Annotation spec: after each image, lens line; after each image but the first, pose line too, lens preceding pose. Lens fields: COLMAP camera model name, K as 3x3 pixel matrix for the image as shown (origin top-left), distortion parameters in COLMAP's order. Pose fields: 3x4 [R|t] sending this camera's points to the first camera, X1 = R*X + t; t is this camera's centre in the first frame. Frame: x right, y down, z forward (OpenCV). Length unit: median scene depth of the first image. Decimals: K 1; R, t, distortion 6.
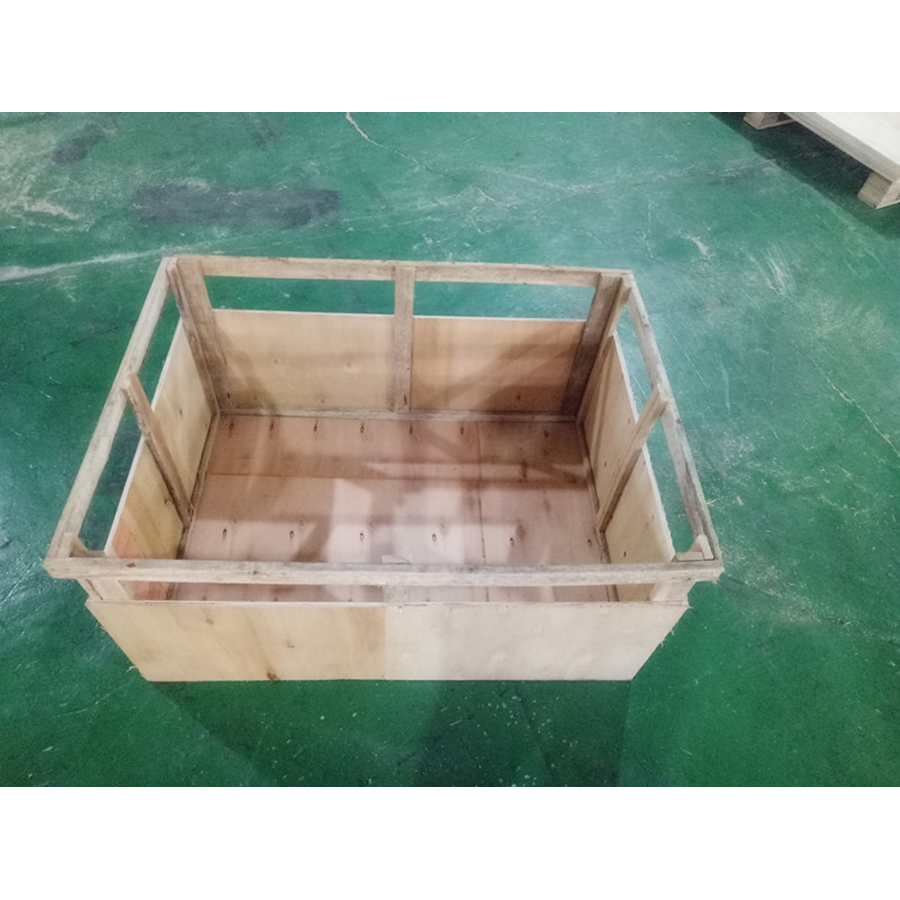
lens RADIAL K [[668.4, 0, 437.4], [0, 668.4, 448.0], [0, 0, 1]] dist [0.001522, -0.000061]
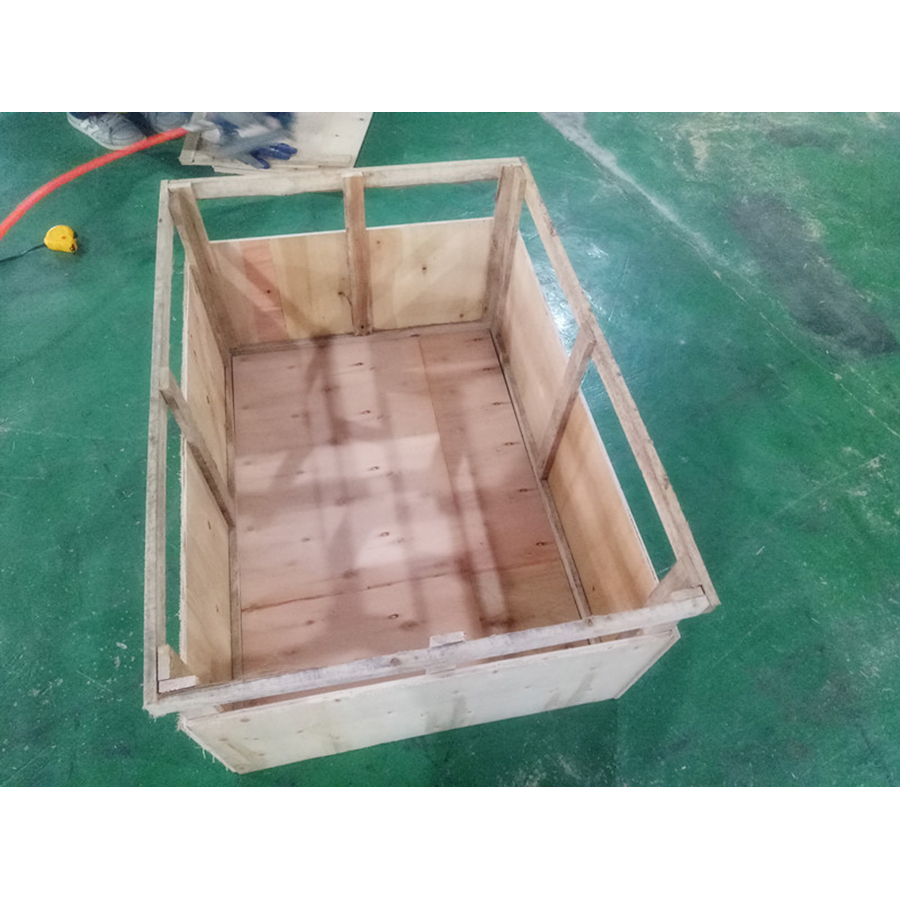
lens RADIAL K [[668.4, 0, 437.4], [0, 668.4, 448.0], [0, 0, 1]] dist [0.001522, -0.000061]
pose [[0.174294, 0.788688, -0.589571, 0.426995], [-0.795764, 0.465470, 0.387424, -0.313365], [0.579984, 0.401633, 0.708738, 0.325019]]
